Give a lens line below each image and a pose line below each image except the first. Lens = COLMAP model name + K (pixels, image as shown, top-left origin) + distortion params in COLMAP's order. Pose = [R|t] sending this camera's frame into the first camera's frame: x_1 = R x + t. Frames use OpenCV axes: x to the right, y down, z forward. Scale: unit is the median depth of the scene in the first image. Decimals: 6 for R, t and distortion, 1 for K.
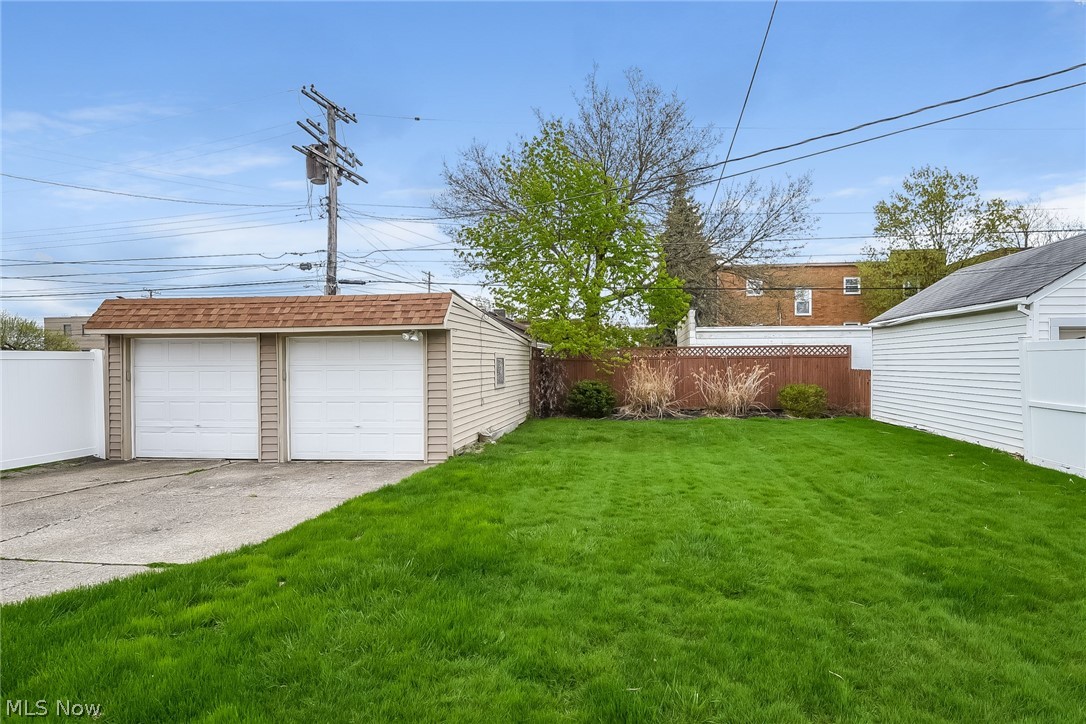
lens RADIAL K [[577.0, 0, 578.7], [0, 577.0, 353.7], [0, 0, 1]] dist [-0.000328, -0.026926]
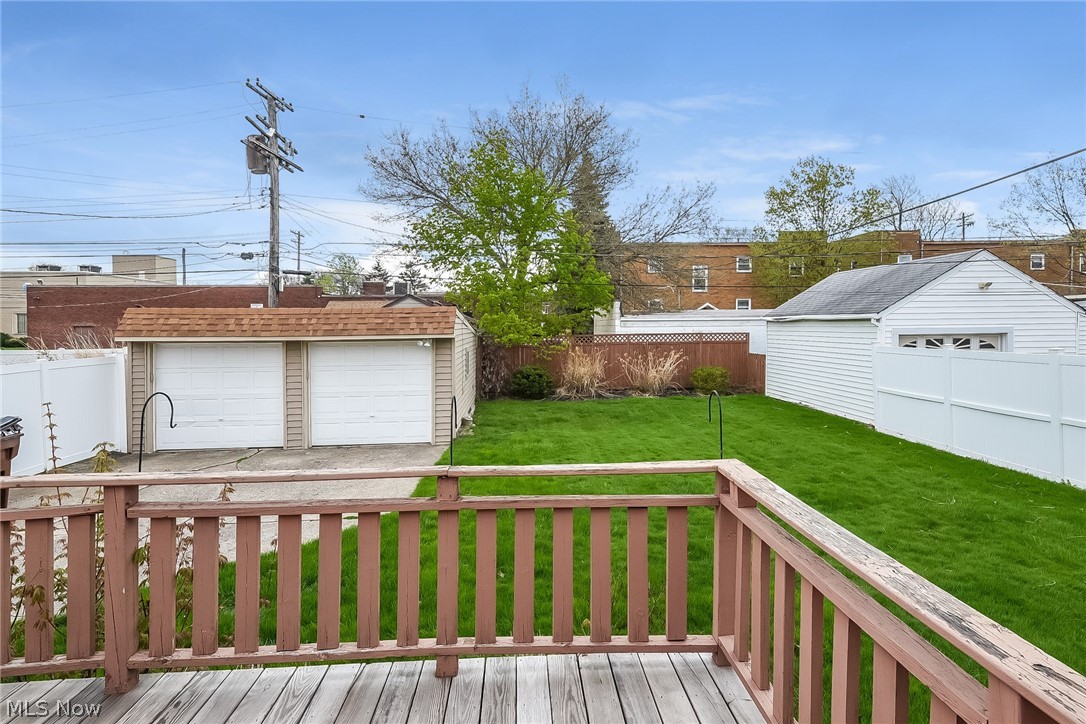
lens RADIAL K [[635.9, 0, 560.9], [0, 635.9, 329.7], [0, 0, 1]] dist [0.026340, 0.000493]
pose [[0.984980, -0.003560, 0.172631, -0.133583], [-0.000027, 0.999784, 0.020773, -0.048550], [-0.172668, -0.020465, 0.984768, -0.220026]]
